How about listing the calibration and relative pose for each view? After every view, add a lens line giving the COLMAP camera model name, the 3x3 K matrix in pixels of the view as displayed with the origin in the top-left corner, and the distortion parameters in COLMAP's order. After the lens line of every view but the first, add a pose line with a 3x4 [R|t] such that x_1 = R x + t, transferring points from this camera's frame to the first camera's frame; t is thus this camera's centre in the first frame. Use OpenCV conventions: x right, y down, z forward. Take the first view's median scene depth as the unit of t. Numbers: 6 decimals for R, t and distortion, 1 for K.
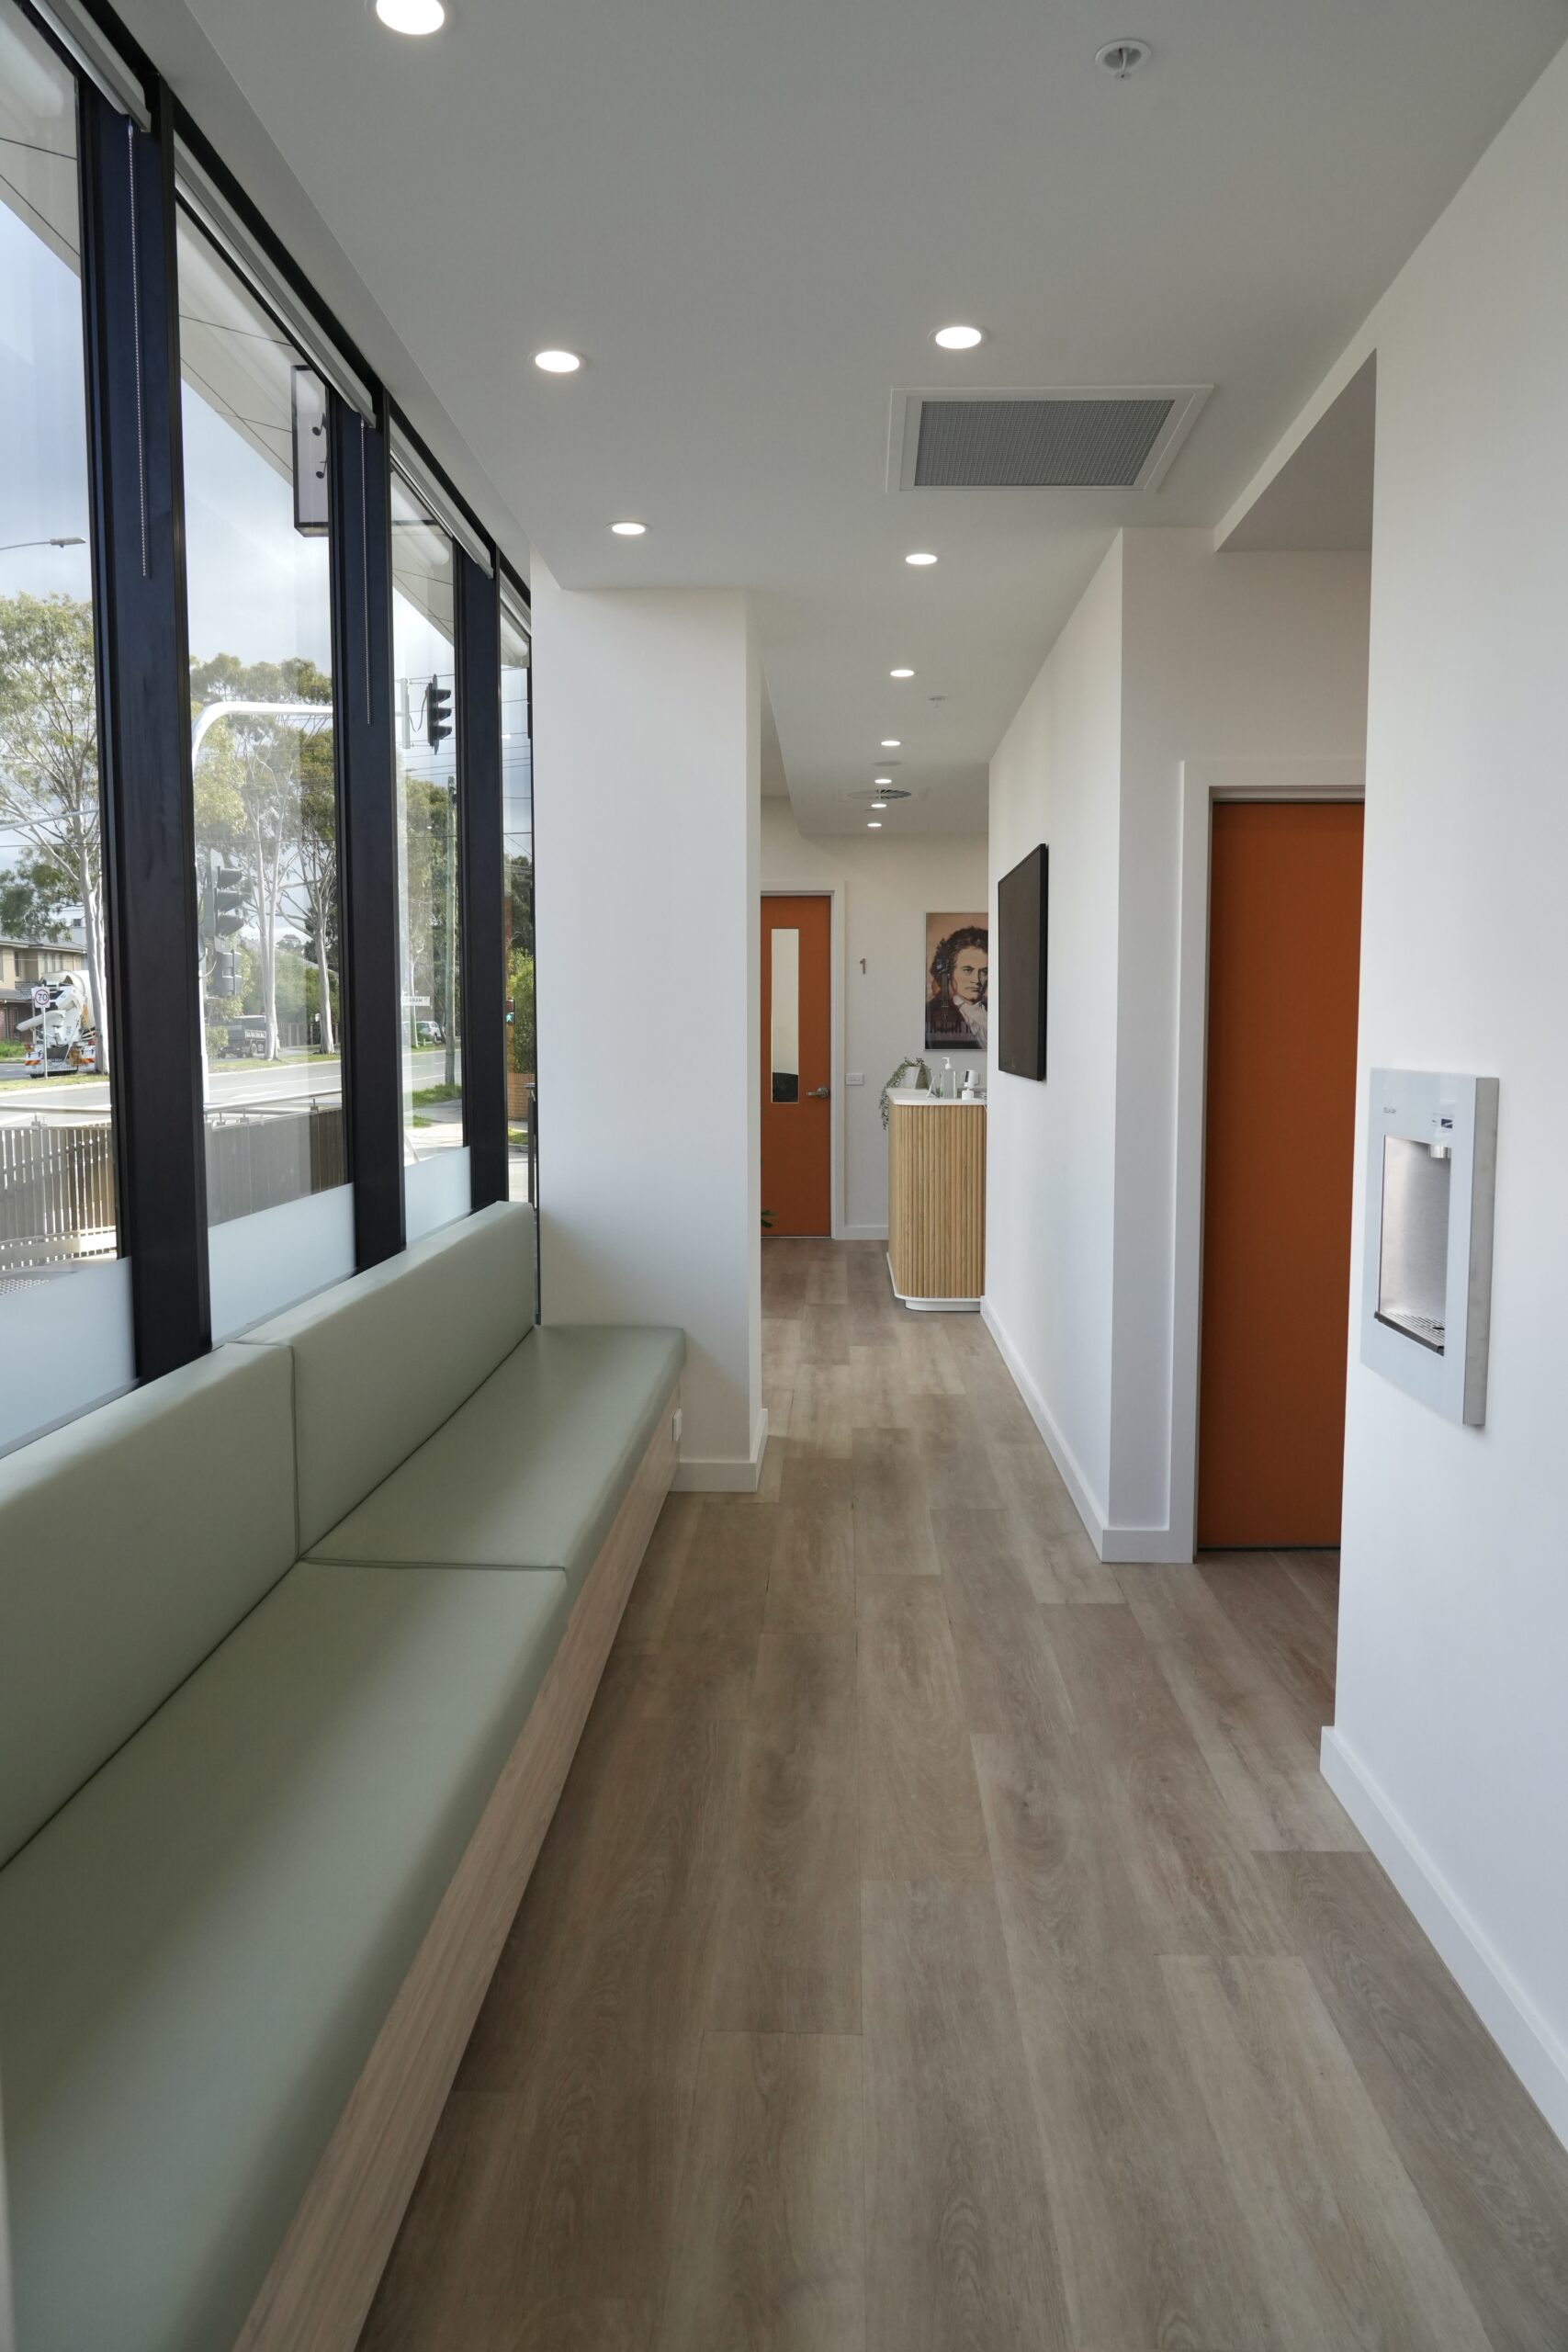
lens RADIAL K [[1572.2, 0, 786.0], [0, 1572.2, 1174.4], [0, 0, 1]] dist [-0.004238, -0.000354]
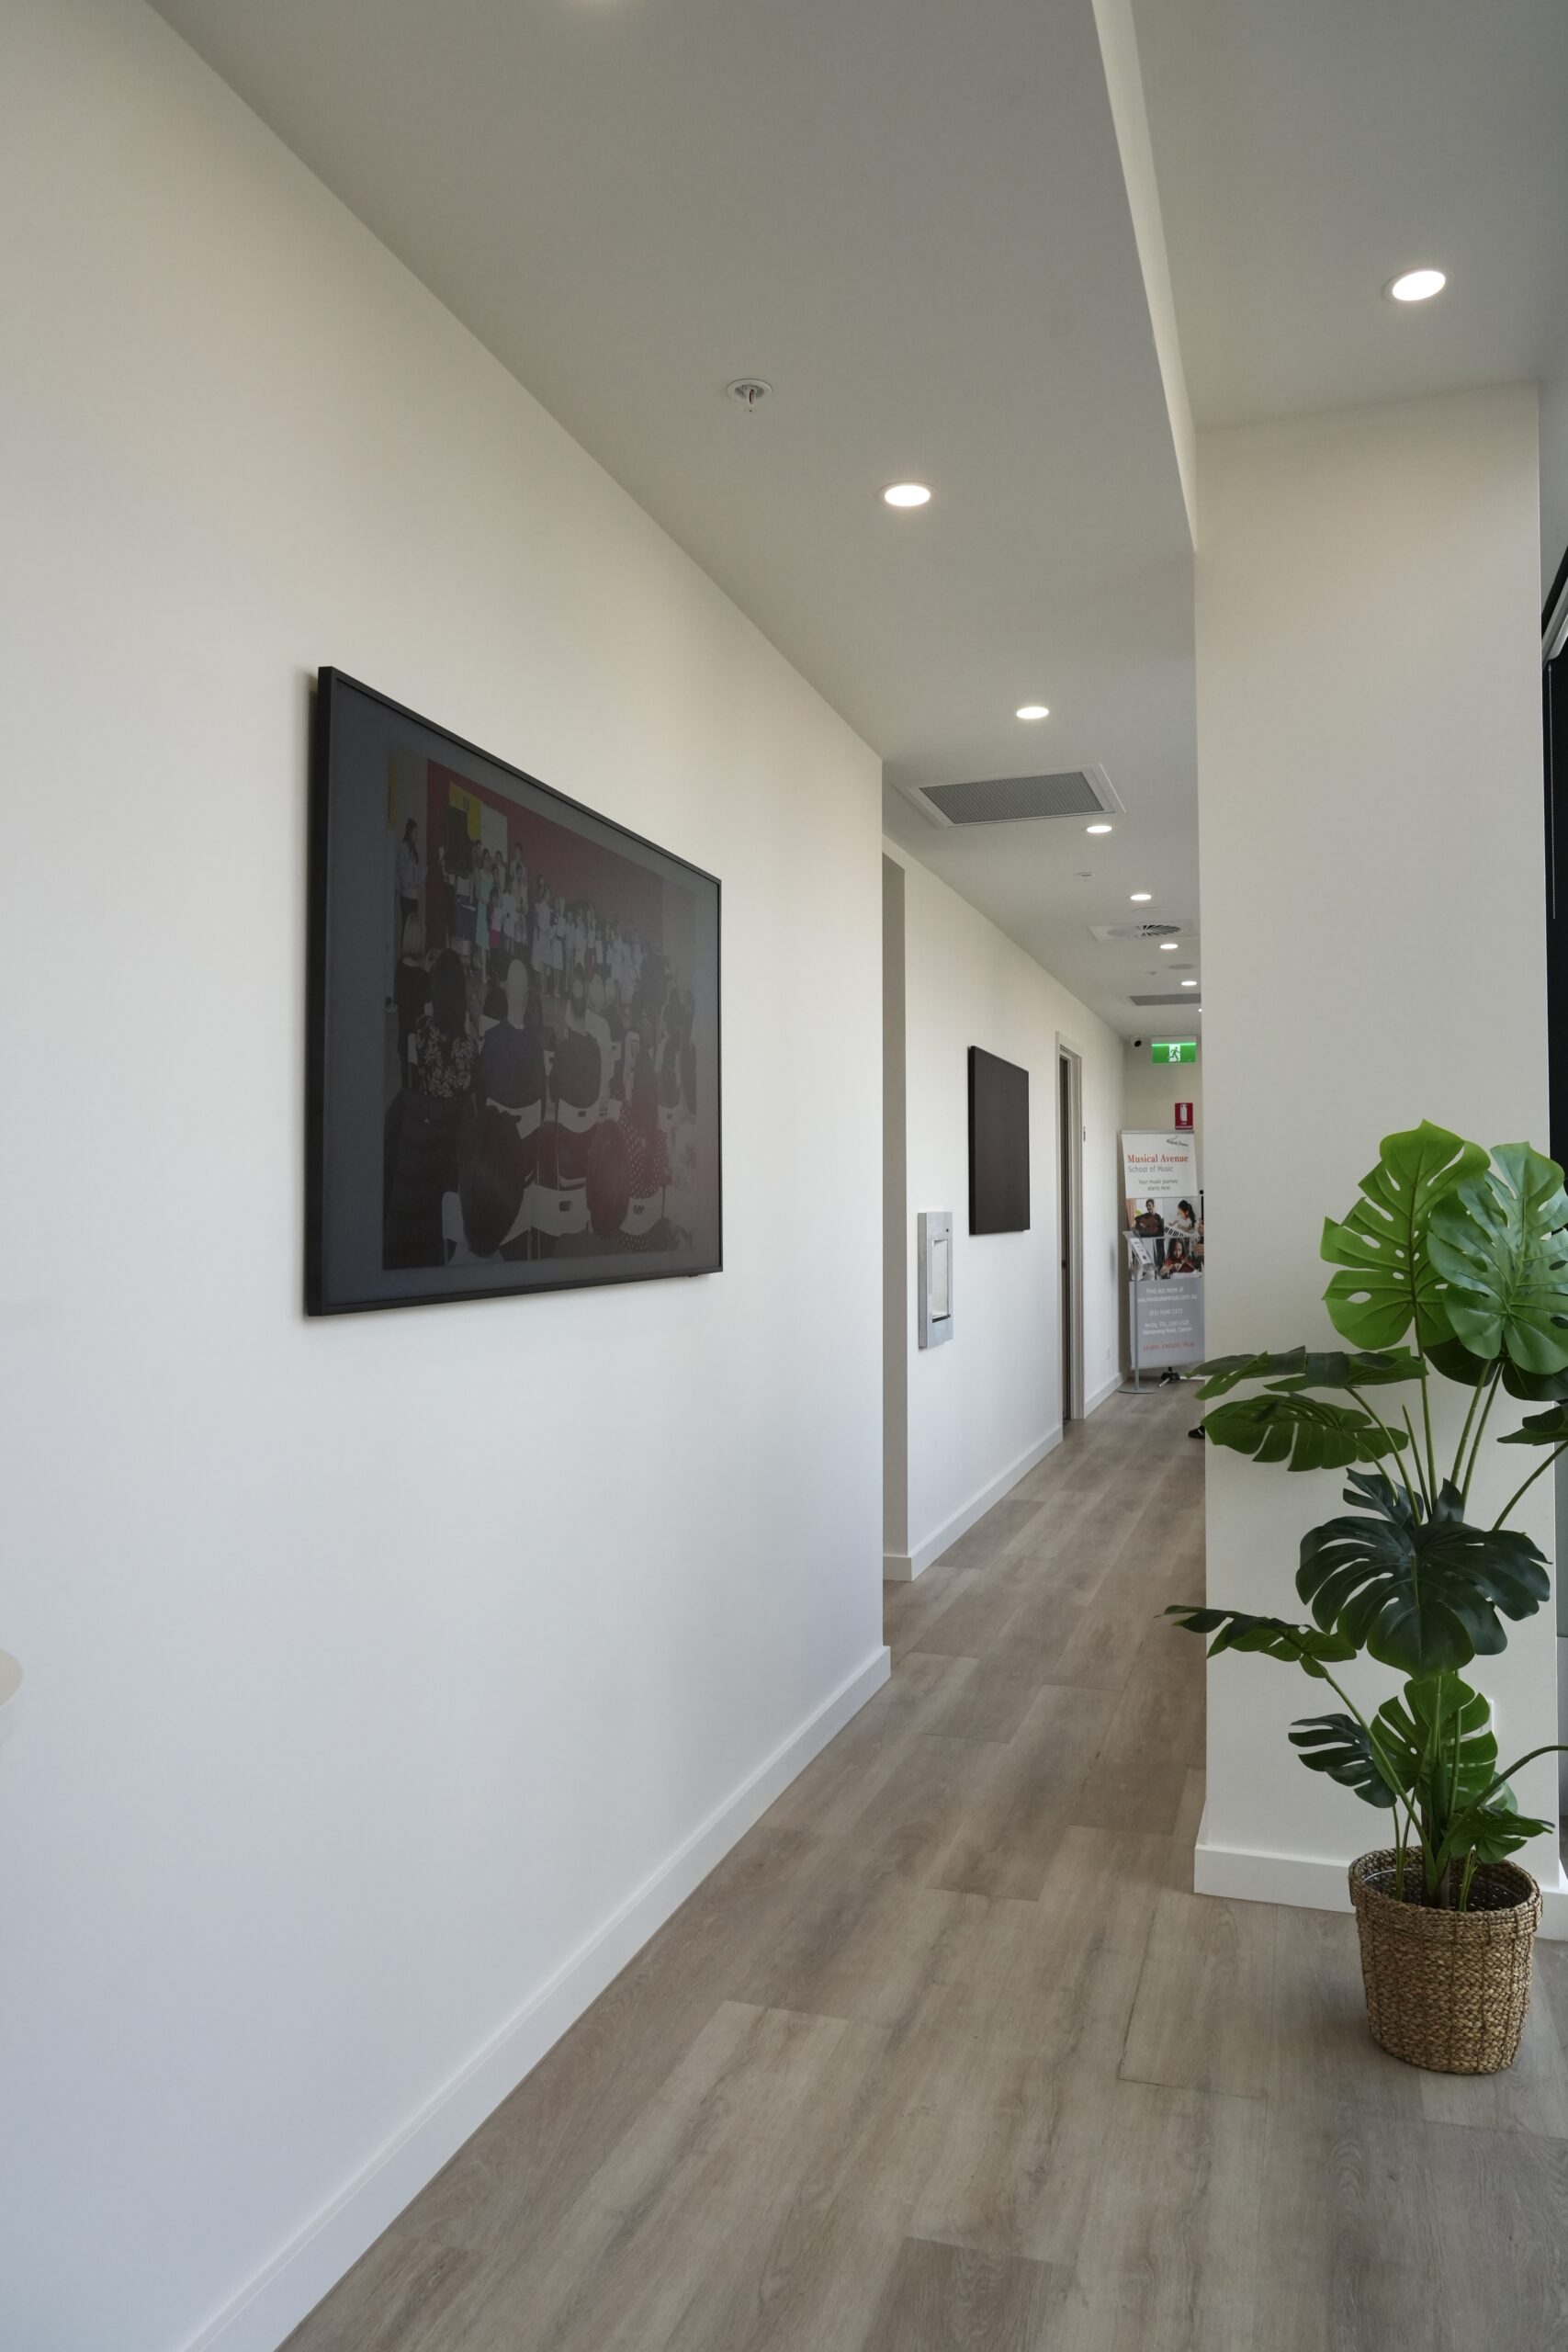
lens RADIAL K [[1572.2, 0, 783.4], [0, 1572.2, 1177.6], [0, 0, 1]] dist [-0.004238, -0.000354]
pose [[-0.958148, 0.007582, 0.286174, -0.049956], [0.028652, 0.997170, 0.069510, -0.204502], [-0.284837, 0.074801, -0.955653, 2.330146]]
